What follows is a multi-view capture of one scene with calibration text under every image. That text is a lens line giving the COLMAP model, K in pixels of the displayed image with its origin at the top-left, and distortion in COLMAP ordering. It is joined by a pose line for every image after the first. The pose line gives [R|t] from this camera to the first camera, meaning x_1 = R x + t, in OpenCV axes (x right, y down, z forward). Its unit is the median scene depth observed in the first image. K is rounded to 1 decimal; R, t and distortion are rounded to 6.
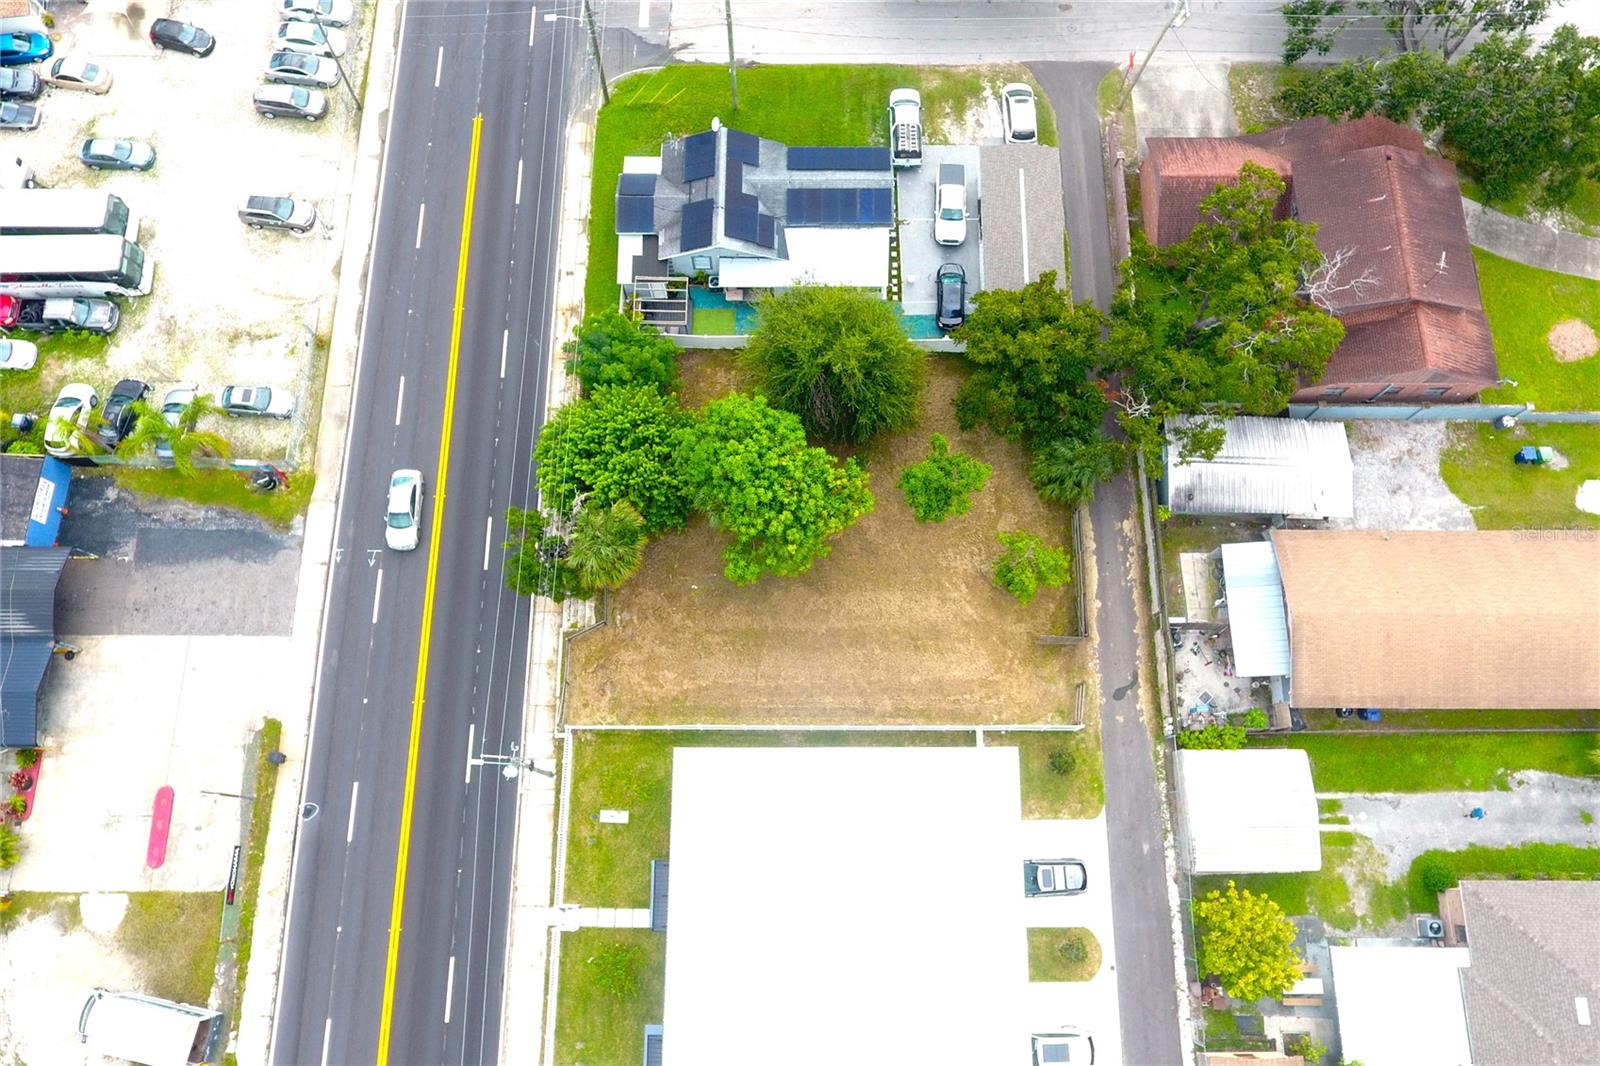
lens RADIAL K [[1131.6, 0, 807.6], [0, 1131.6, 529.0], [0, 0, 1]] dist [-0.005050, 0.000850]
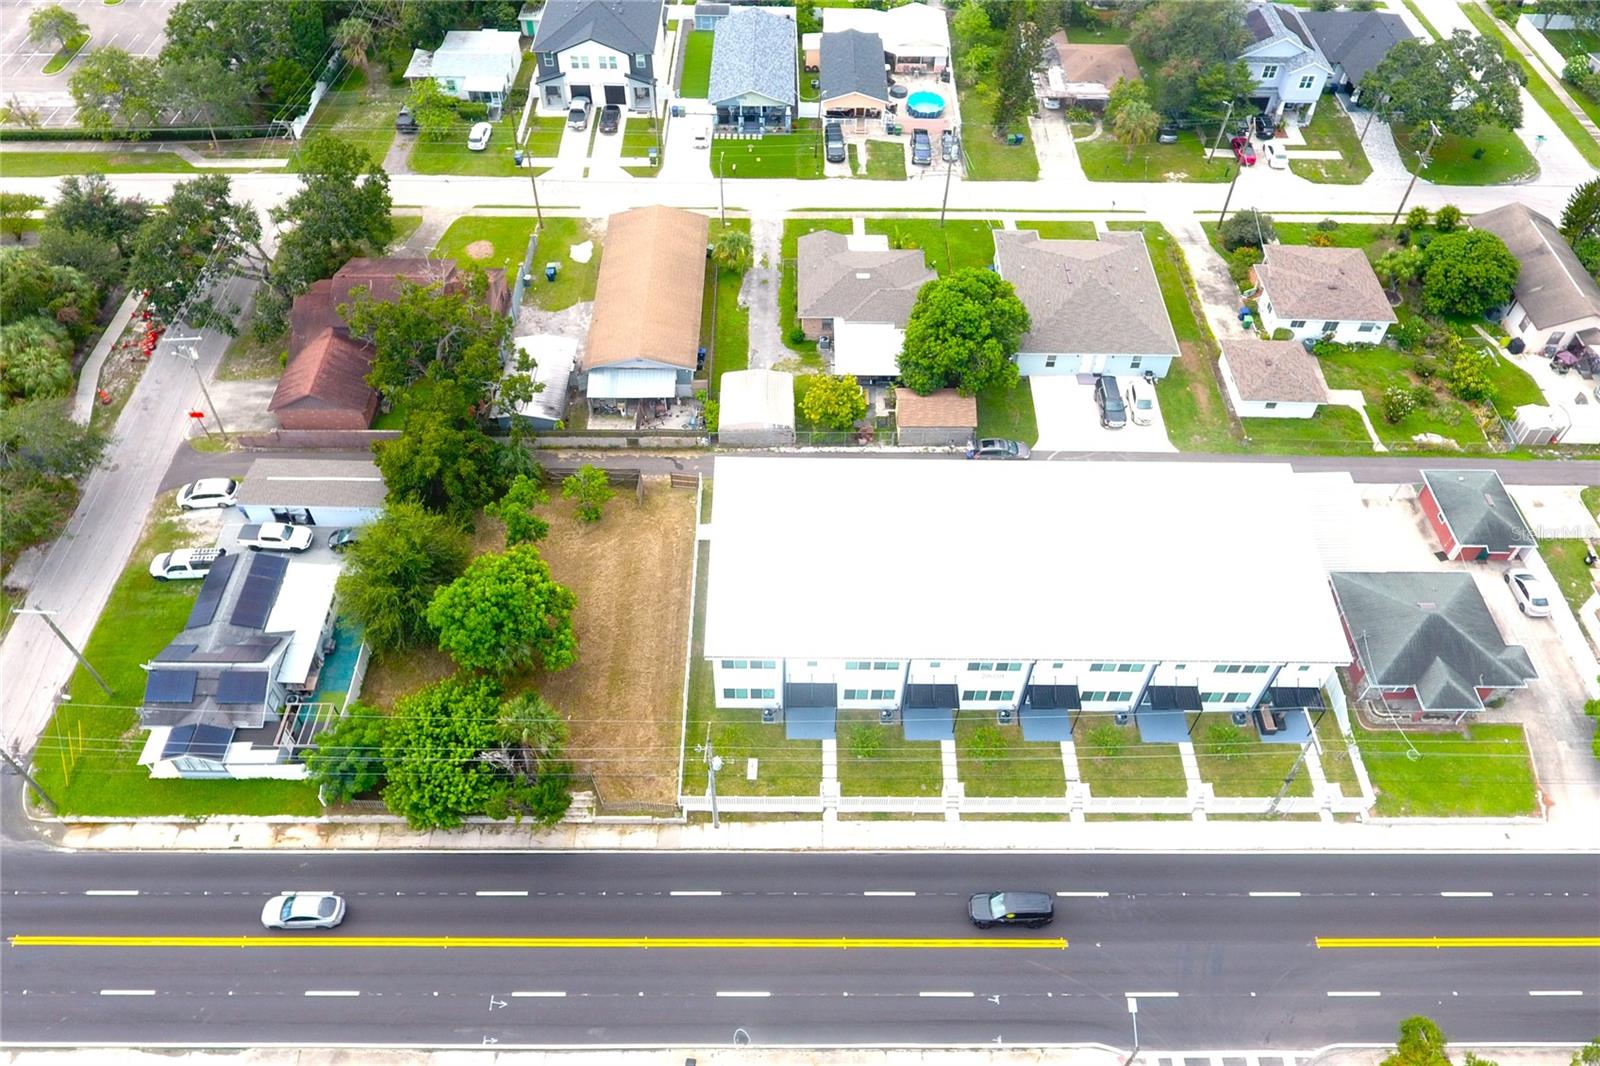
lens RADIAL K [[1131.6, 0, 806.8], [0, 1131.6, 508.8], [0, 0, 1]] dist [-0.005050, 0.000850]
pose [[-0.010815, -0.758183, 0.651953, -0.727029], [0.954830, 0.185793, 0.231906, -0.028395], [-0.296955, 0.625012, 0.721926, -0.088007]]
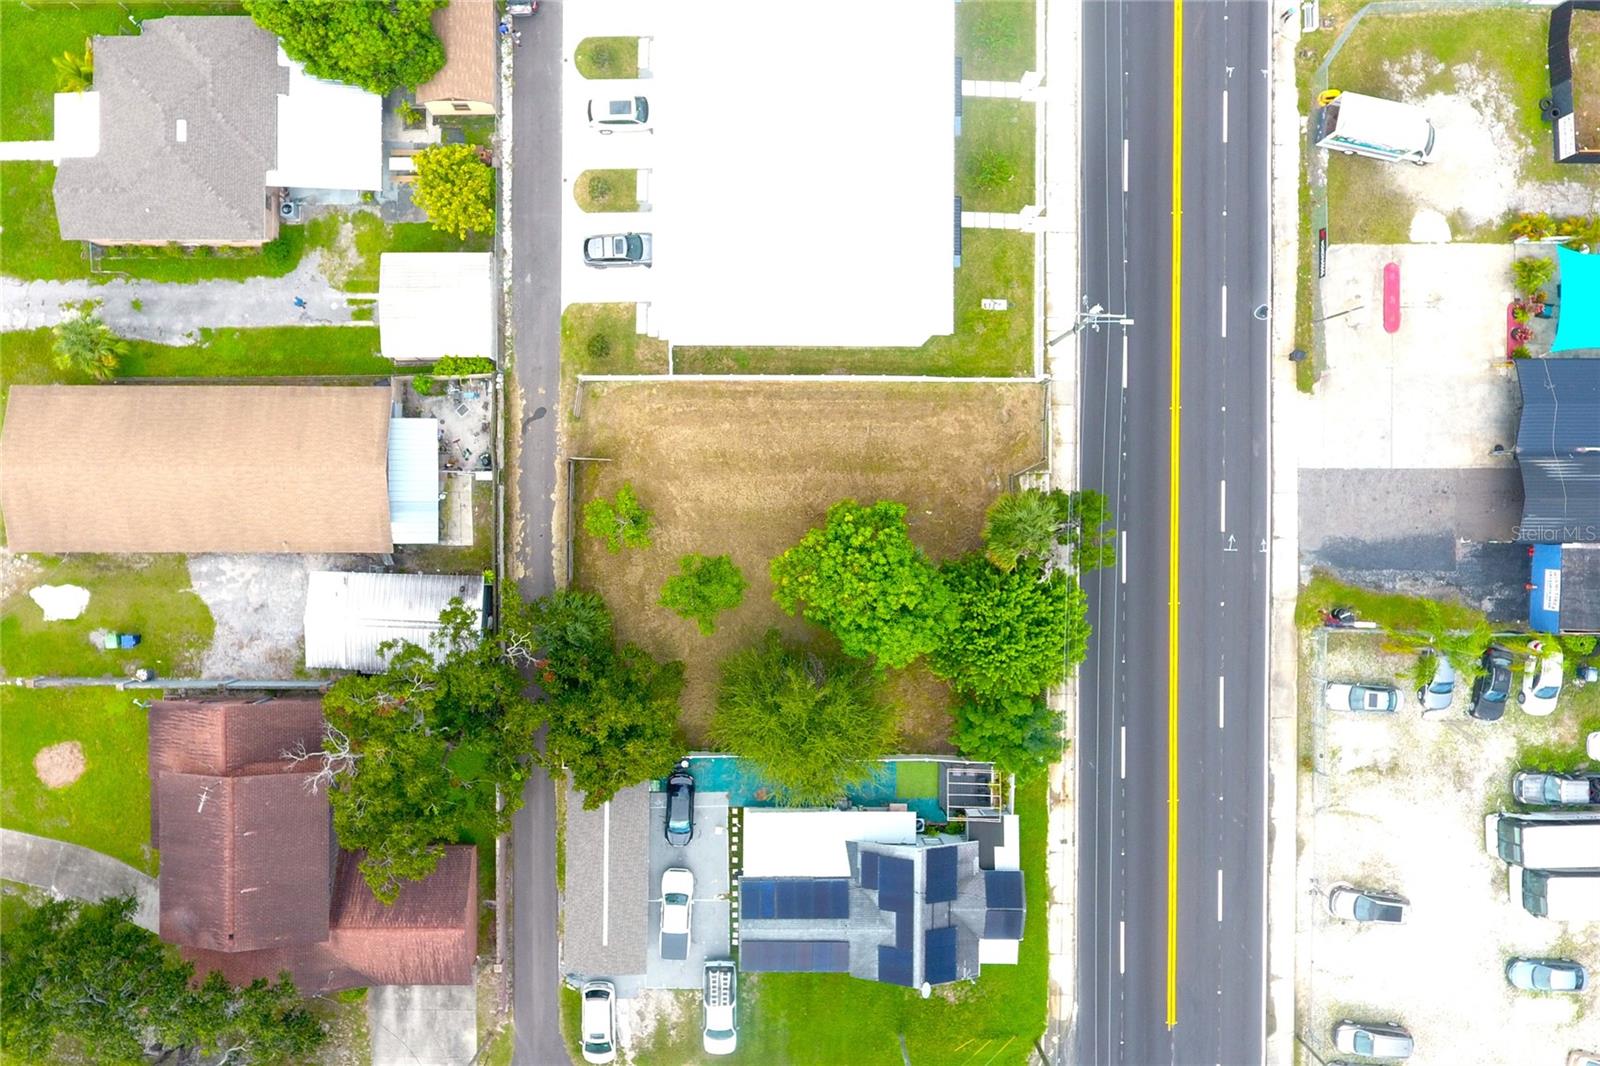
lens RADIAL K [[1131.6, 0, 733.1], [0, 1131.6, 510.3], [0, 0, 1]] dist [-0.005050, 0.000850]
pose [[-0.999998, -0.001789, 0.000178, 0.086387], [0.001766, -0.958922, 0.283663, -0.253550], [-0.000337, 0.283663, 0.958924, -0.030004]]
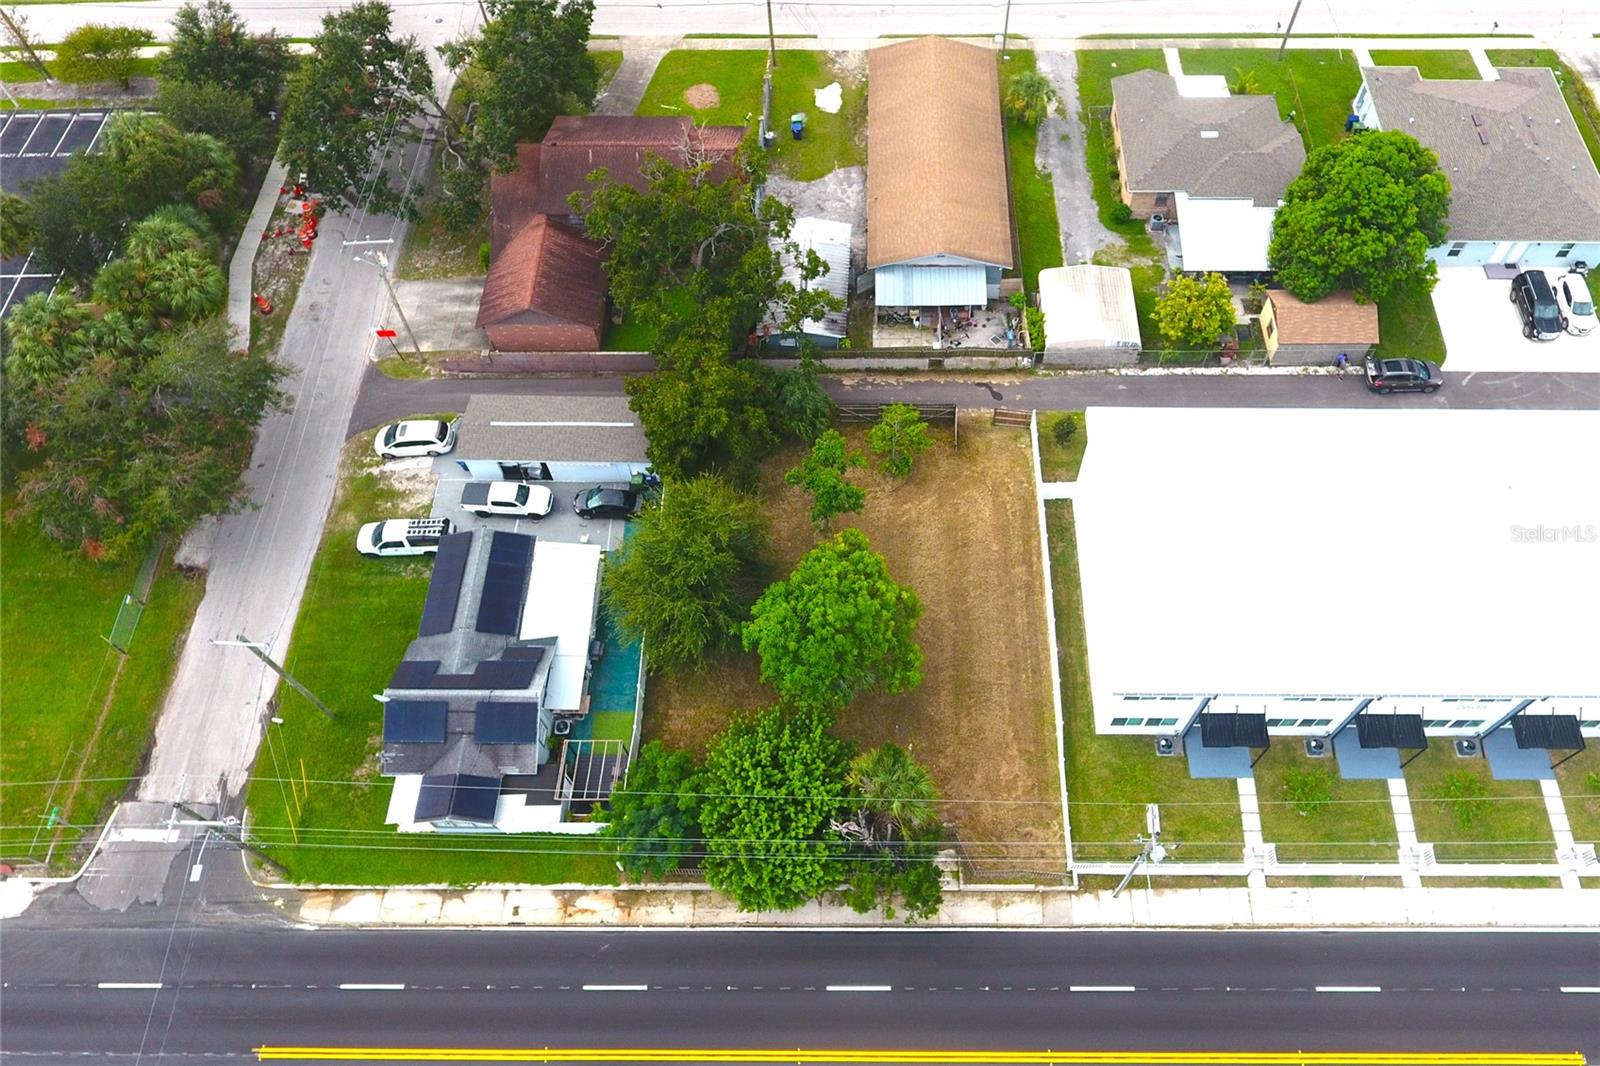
lens RADIAL K [[1131.6, 0, 880.2], [0, 1131.6, 507.2], [0, 0, 1]] dist [-0.005050, 0.000850]
pose [[-0.001831, -0.857814, 0.513958, -0.420563], [0.959623, 0.143062, 0.242193, -0.235461], [-0.281284, 0.493649, 0.822915, 0.121843]]
